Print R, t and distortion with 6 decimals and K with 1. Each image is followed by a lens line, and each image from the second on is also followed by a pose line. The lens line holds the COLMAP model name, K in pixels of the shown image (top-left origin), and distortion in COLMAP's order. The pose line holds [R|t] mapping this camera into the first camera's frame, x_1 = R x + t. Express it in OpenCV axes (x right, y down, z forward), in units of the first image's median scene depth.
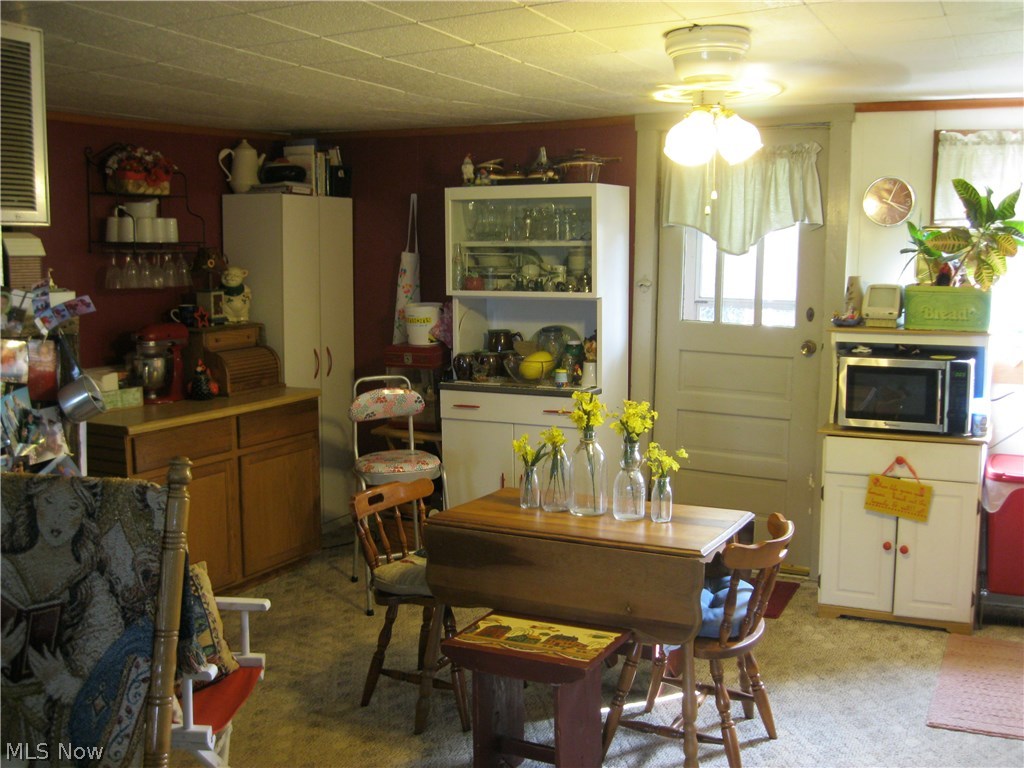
lens RADIAL K [[1054.4, 0, 509.1], [0, 1054.4, 381.4], [0, 0, 1]] dist [-0.110234, 0.000000]
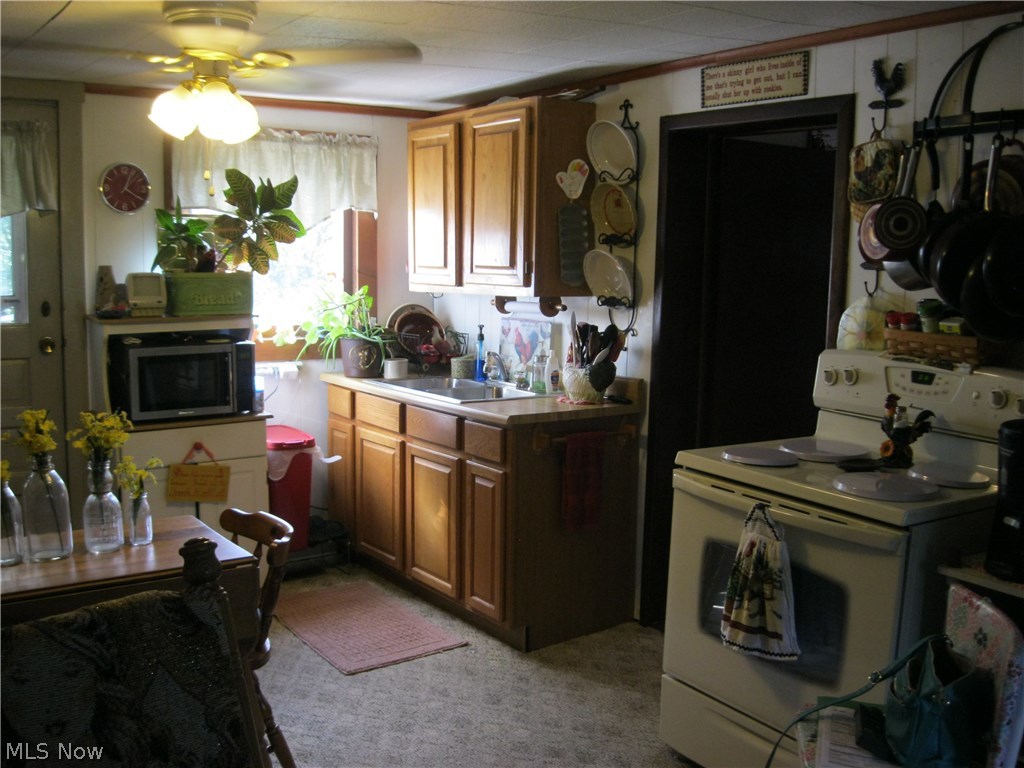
lens RADIAL K [[1054.4, 0, 510.4], [0, 1054.4, 383.4], [0, 0, 1]] dist [-0.110234, 0.000000]
pose [[0.479243, -0.105206, 0.871354, -0.356223], [0.099130, 0.992925, 0.065363, -0.020637], [-0.872066, 0.055053, 0.486281, 0.239224]]
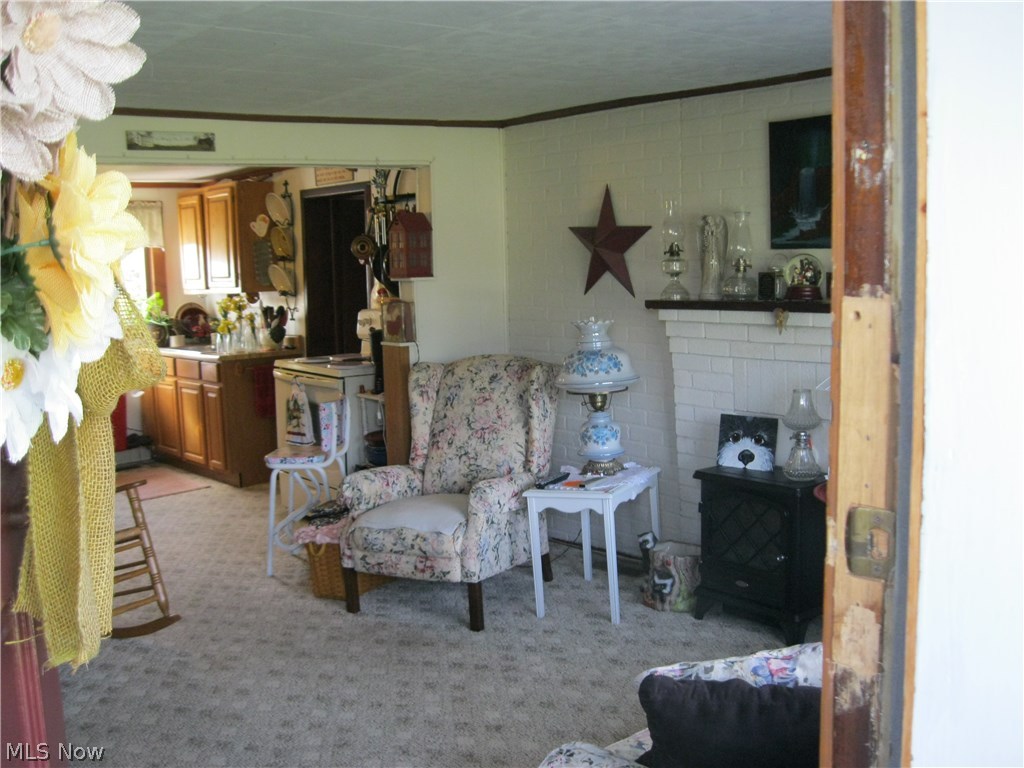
lens RADIAL K [[1054.4, 0, 516.7], [0, 1054.4, 383.5], [0, 0, 1]] dist [-0.110234, 0.000000]
pose [[0.392075, -0.121573, 0.911865, -0.889825], [0.145302, 0.986971, 0.069111, 0.058792], [-0.908386, 0.105400, 0.404631, -0.392953]]
